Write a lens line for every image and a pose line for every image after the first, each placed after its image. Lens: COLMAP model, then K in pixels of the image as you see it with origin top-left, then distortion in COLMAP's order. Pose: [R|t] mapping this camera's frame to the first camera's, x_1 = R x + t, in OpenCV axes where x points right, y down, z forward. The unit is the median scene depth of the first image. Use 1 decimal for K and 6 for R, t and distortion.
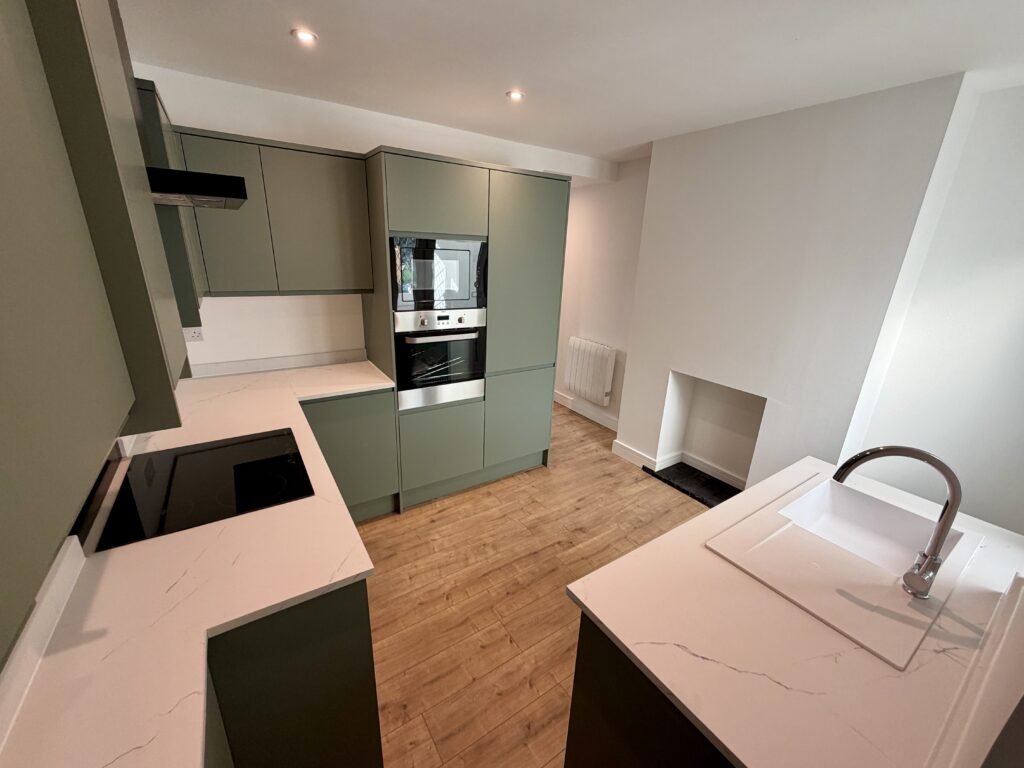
lens RADIAL K [[409.4, 0, 512.9], [0, 409.4, 383.7], [0, 0, 1]] dist [-0.002427, -0.000255]
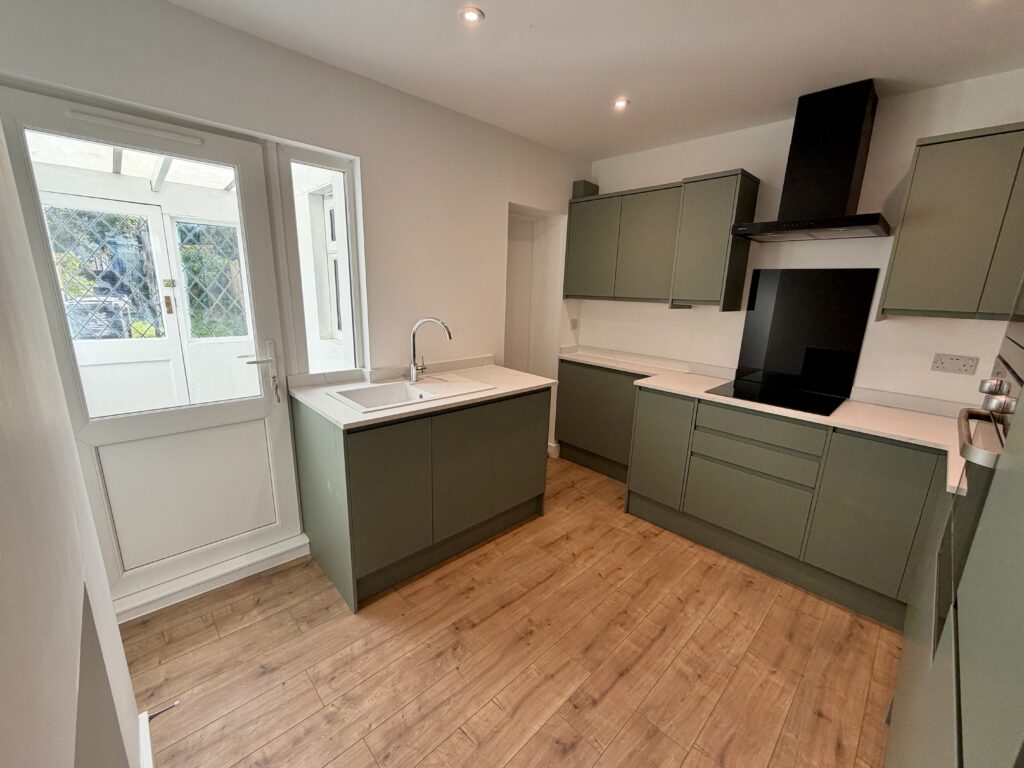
lens RADIAL K [[409.4, 0, 511.4], [0, 409.4, 381.0], [0, 0, 1]] dist [-0.002427, -0.000255]
pose [[-0.982402, -0.027313, -0.184769, 0.391055], [-0.119126, 0.853550, 0.507209, -0.333999], [0.143856, 0.520295, -0.841783, 1.361746]]
